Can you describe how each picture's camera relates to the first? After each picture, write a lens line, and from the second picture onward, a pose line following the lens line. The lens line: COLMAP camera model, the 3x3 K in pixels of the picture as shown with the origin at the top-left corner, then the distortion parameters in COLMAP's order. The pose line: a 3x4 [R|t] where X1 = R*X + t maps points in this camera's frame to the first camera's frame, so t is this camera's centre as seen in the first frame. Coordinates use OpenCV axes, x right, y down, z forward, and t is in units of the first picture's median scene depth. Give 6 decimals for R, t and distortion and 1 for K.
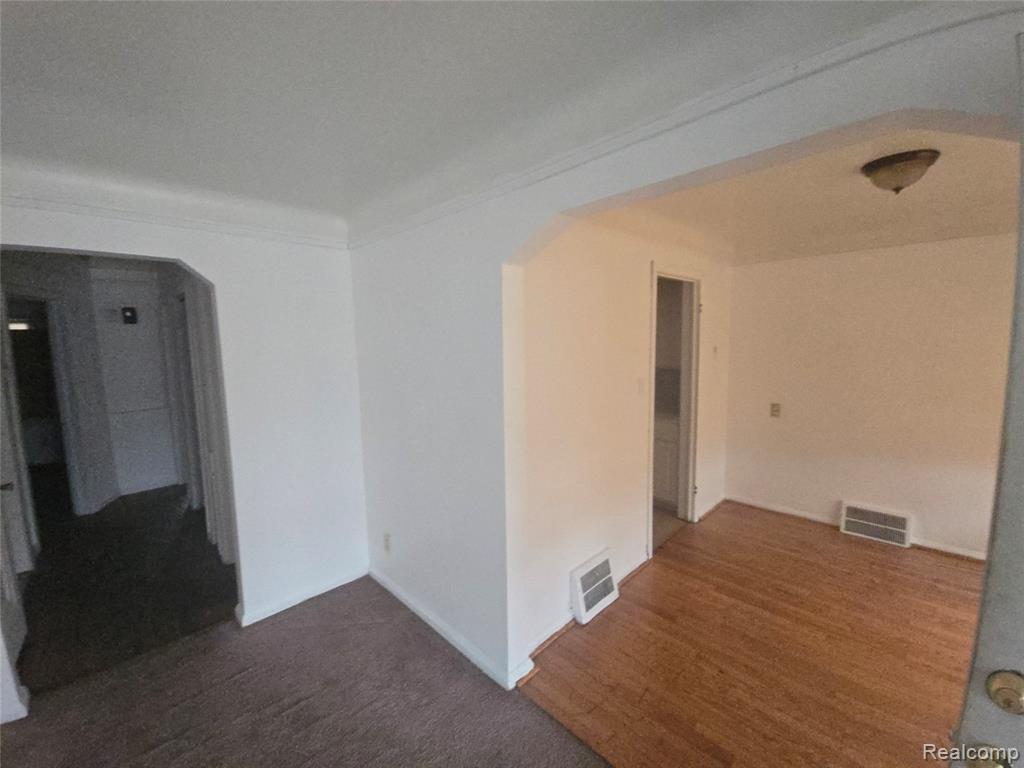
lens RADIAL K [[419.8, 0, 508.5], [0, 419.8, 380.7], [0, 0, 1]] dist [0.000643, -0.004616]
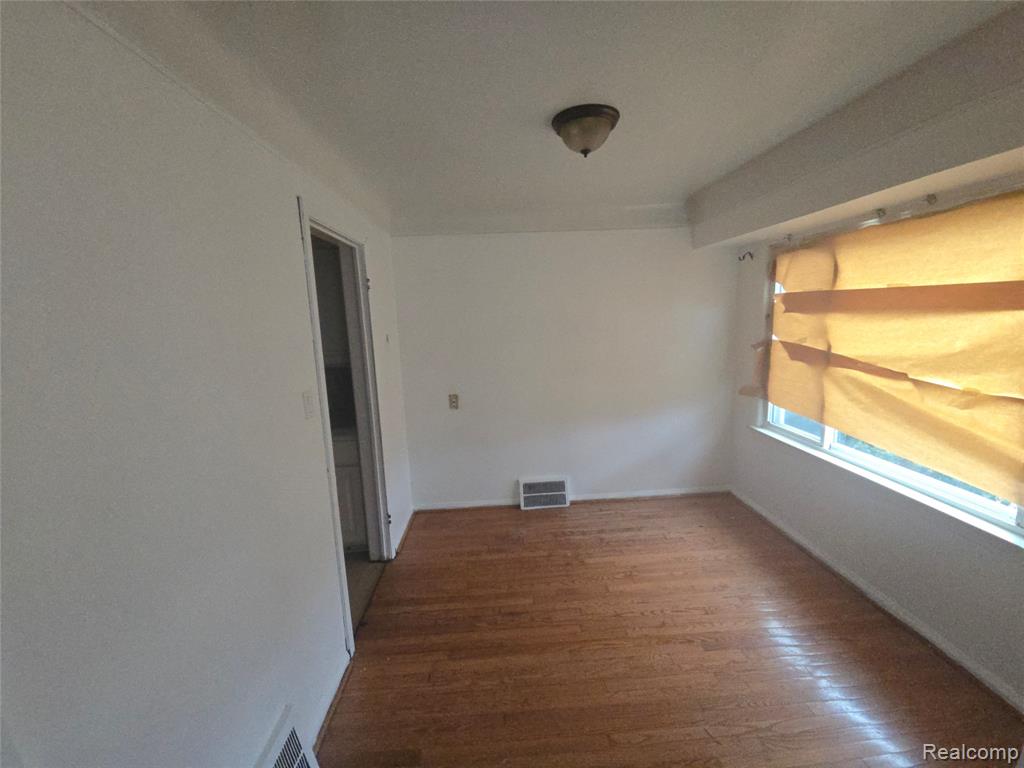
lens RADIAL K [[419.8, 0, 519.4], [0, 419.8, 380.6], [0, 0, 1]] dist [0.000643, -0.004616]
pose [[0.666775, -0.113900, 0.736504, 0.065285], [0.099221, 0.993022, 0.063743, -0.021893], [-0.738624, 0.030574, 0.673424, 0.305546]]
